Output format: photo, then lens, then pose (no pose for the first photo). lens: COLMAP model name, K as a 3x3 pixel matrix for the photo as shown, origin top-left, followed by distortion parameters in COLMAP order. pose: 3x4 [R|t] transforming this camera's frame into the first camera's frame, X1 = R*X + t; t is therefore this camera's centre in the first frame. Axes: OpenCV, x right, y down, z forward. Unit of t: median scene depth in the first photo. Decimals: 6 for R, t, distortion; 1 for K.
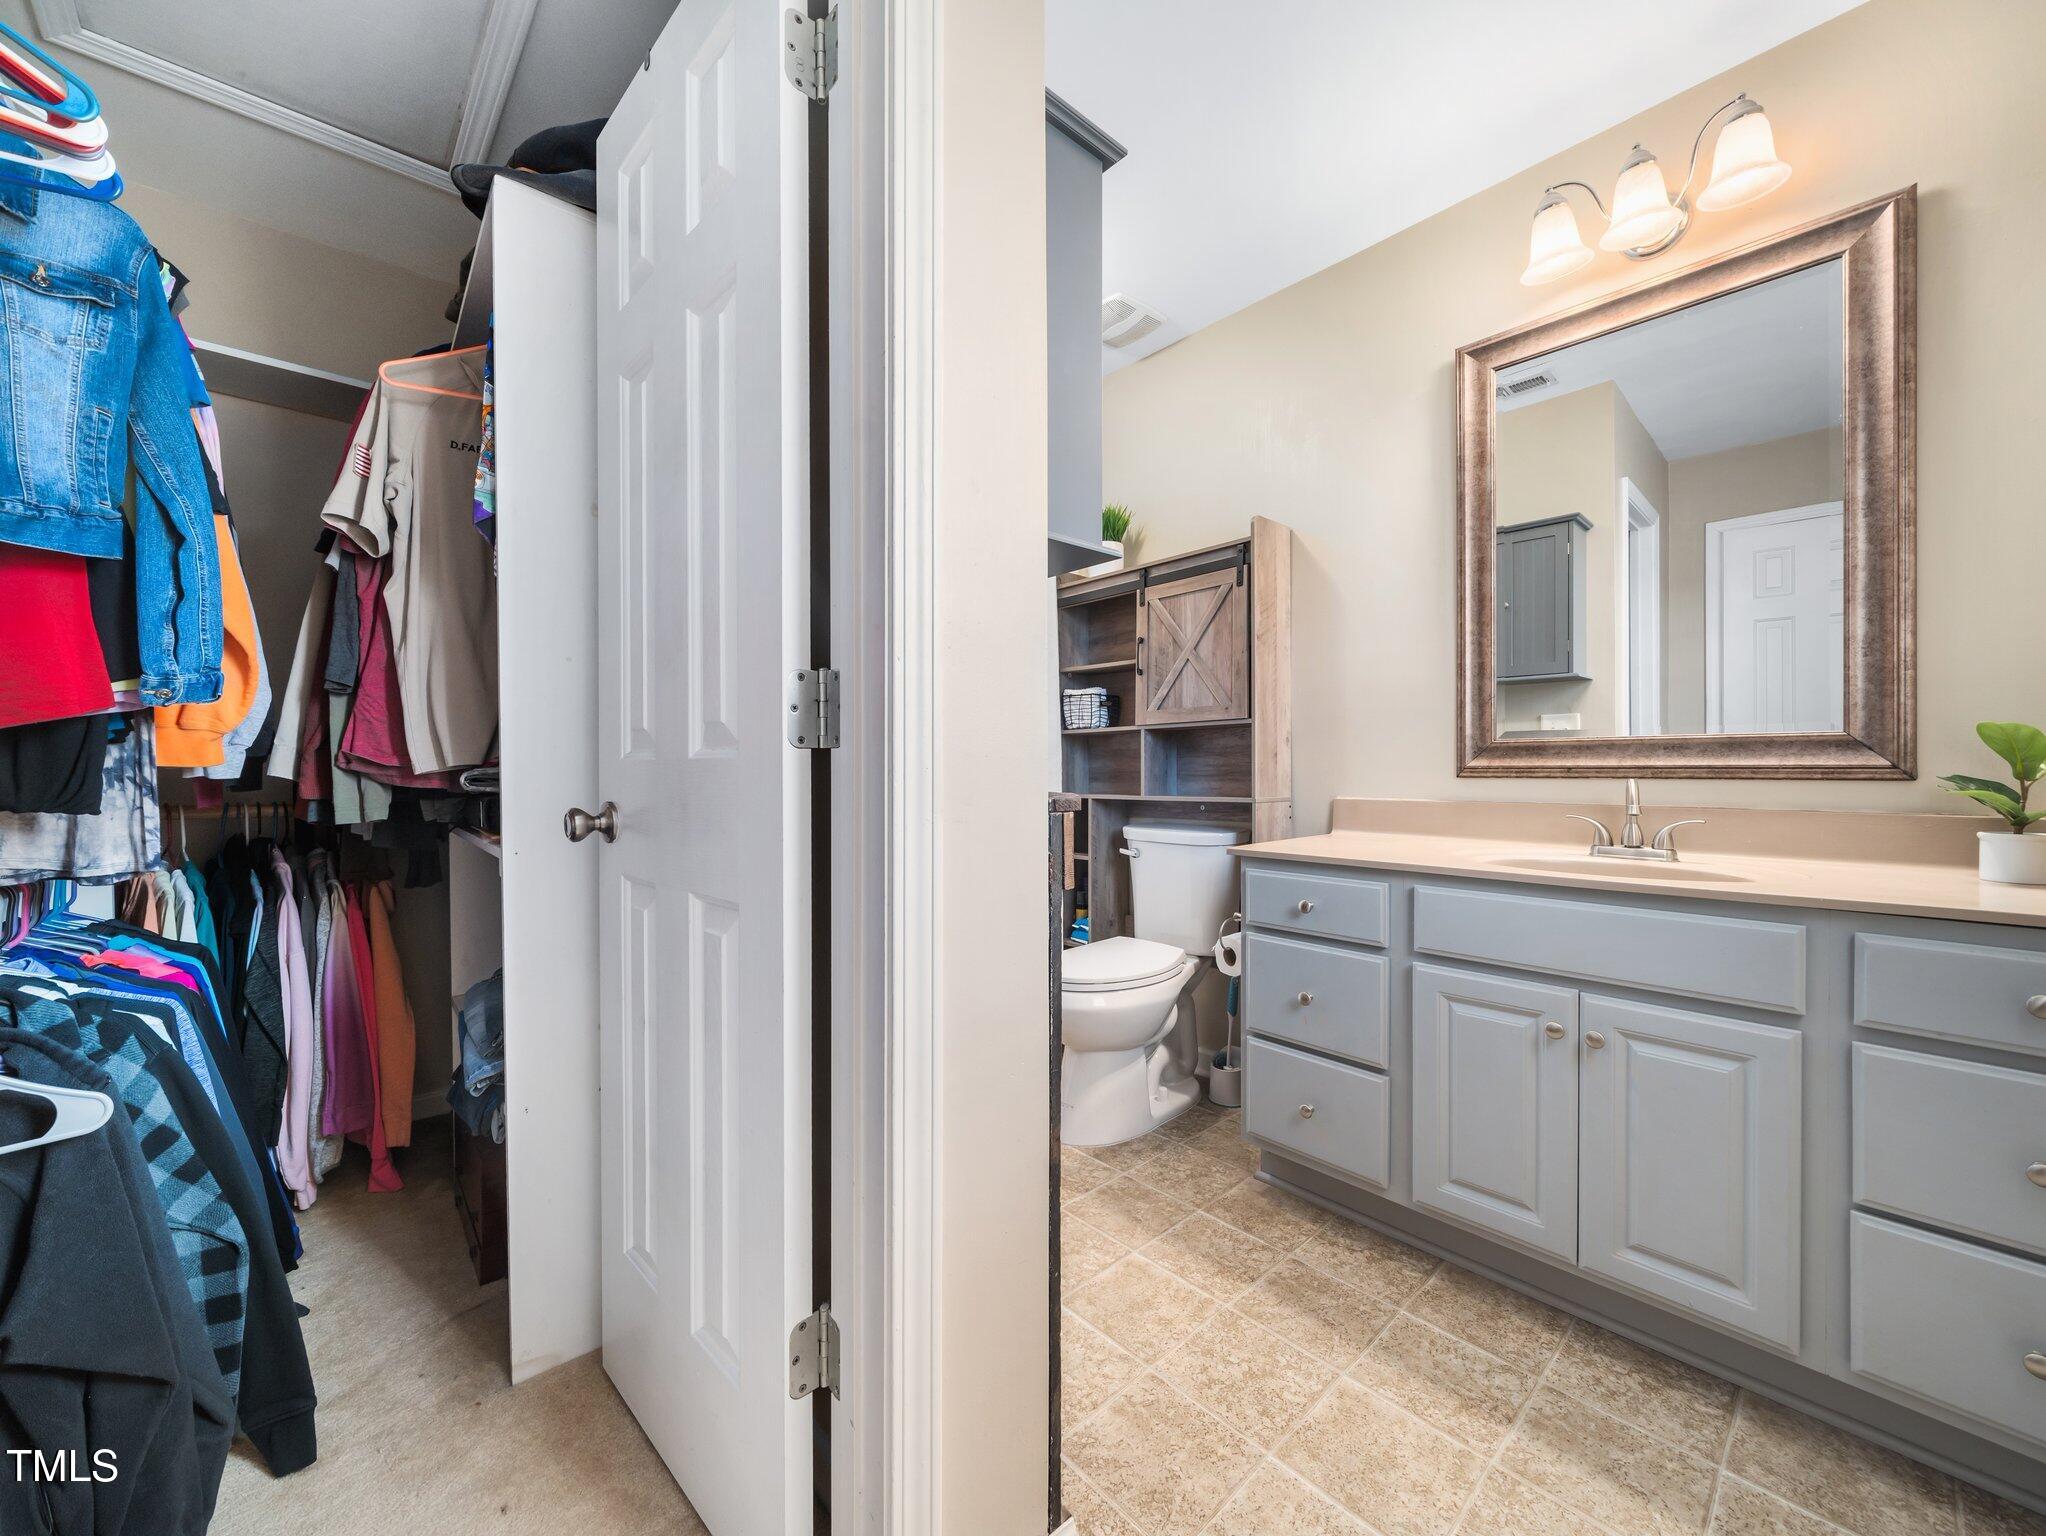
lens RADIAL K [[815.7, 0, 1023.0], [0, 815.7, 768.0], [0, 0, 1]] dist [-0.002117, -0.000259]
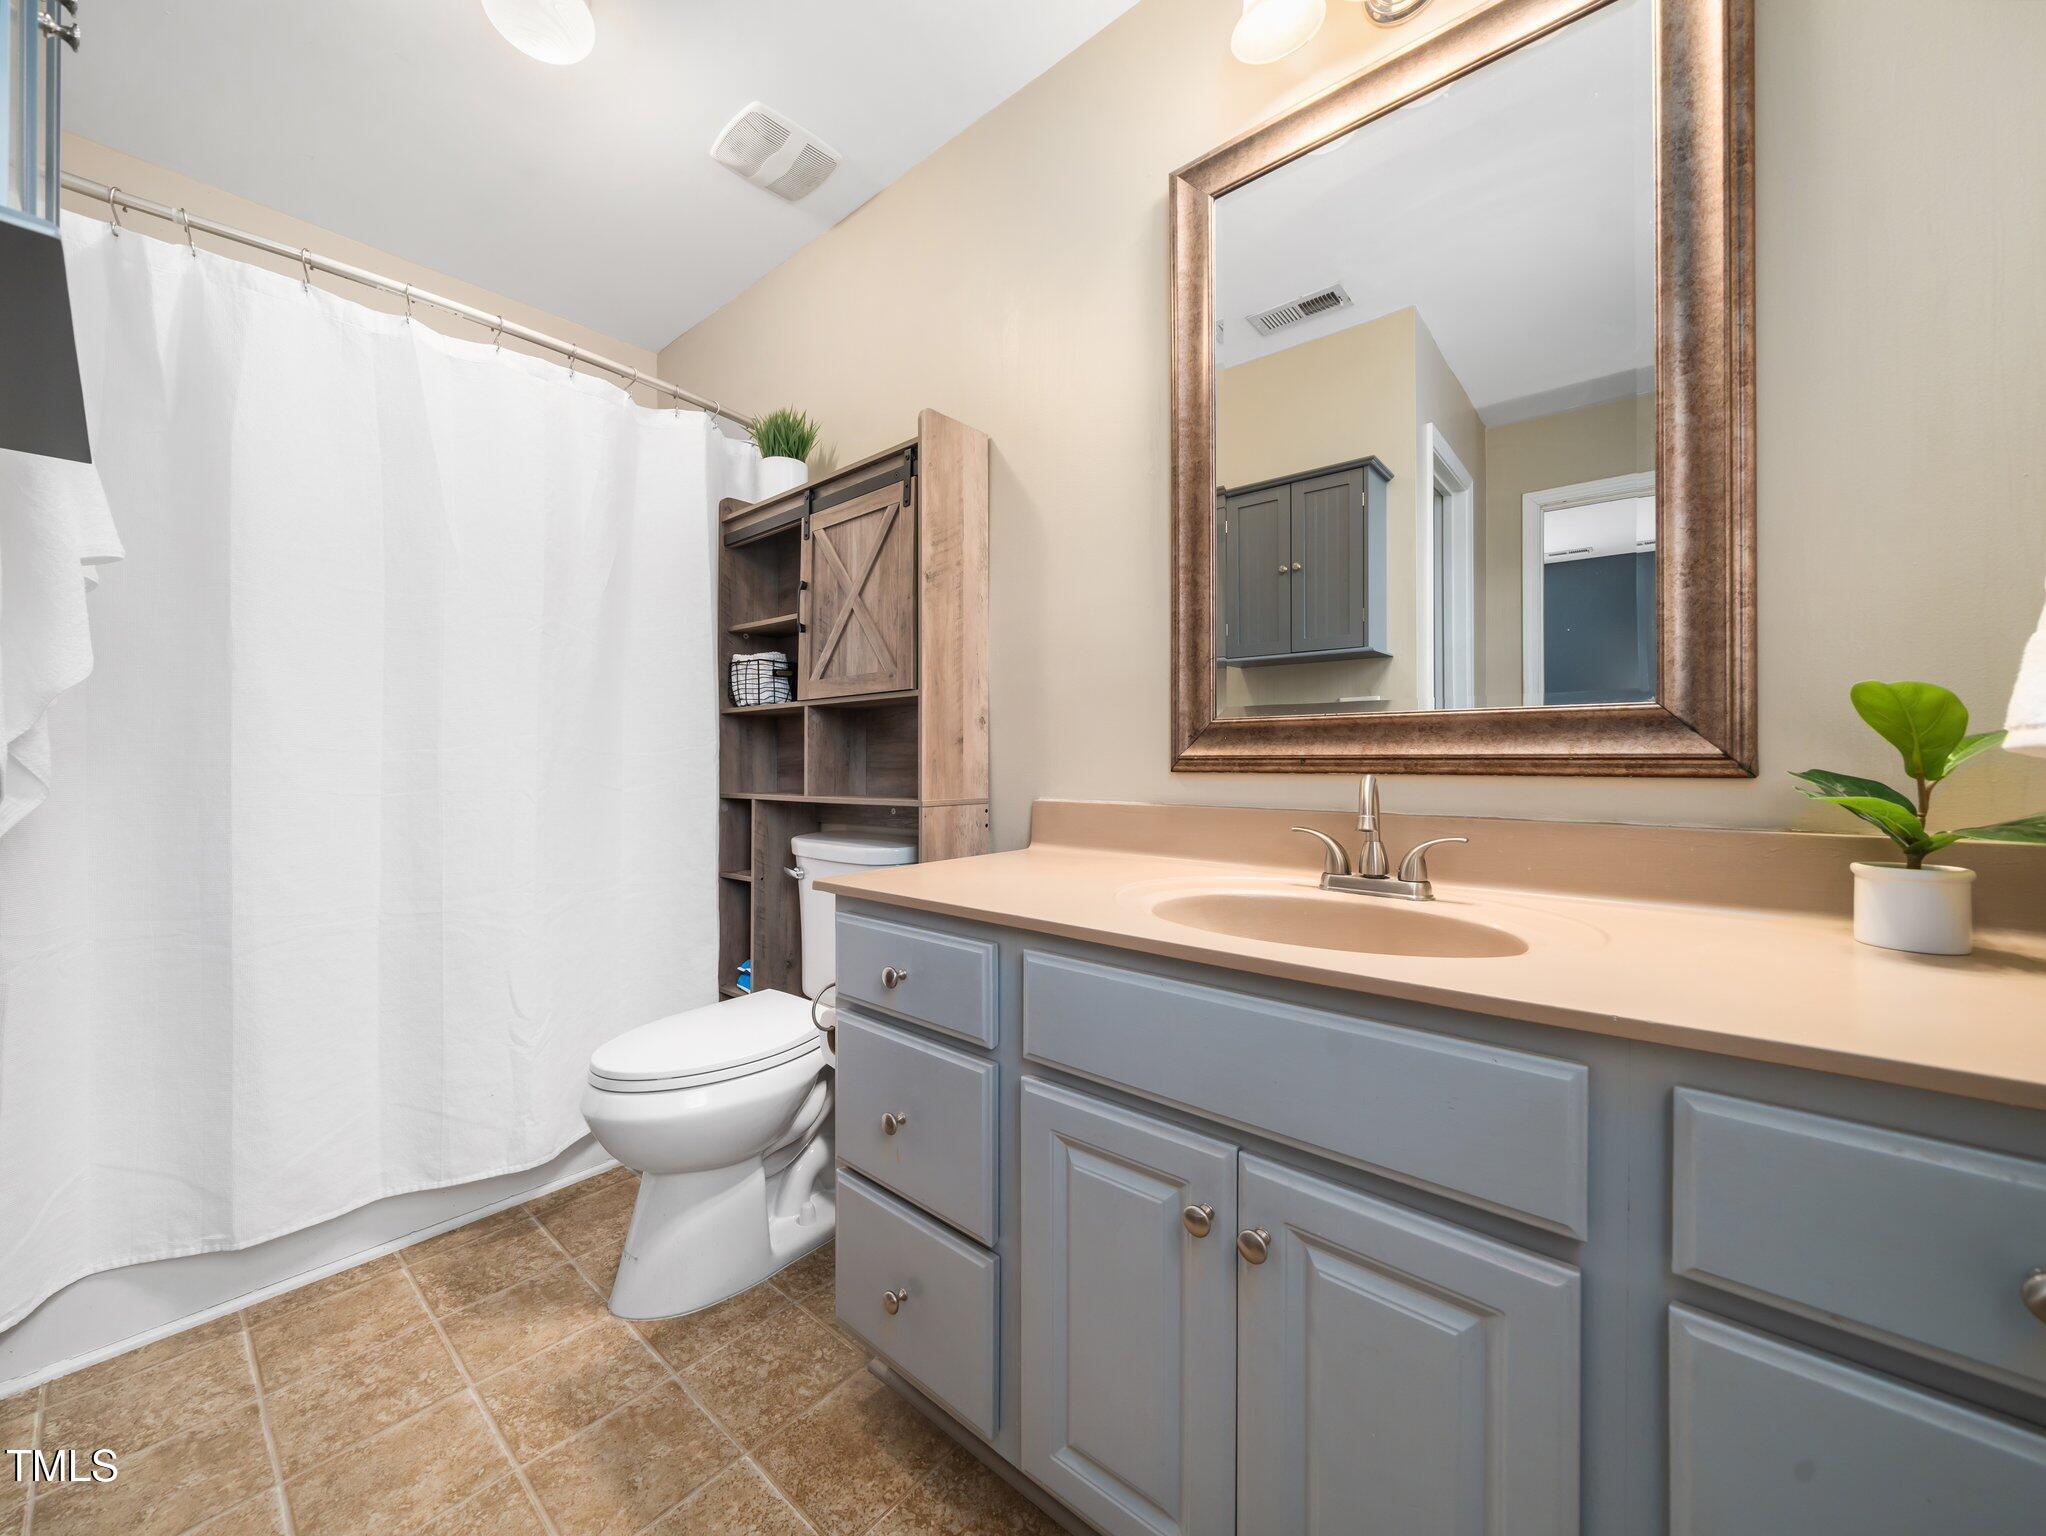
lens RADIAL K [[809.0, 0, 1024.3], [0, 809.0, 754.6], [0, 0, 1]] dist [-0.002770, -0.000073]
pose [[0.992427, 0.003185, 0.122791, 0.289617], [-0.002309, 0.999971, -0.007273, 0.001731], [-0.122810, 0.006934, 0.992406, 0.285101]]
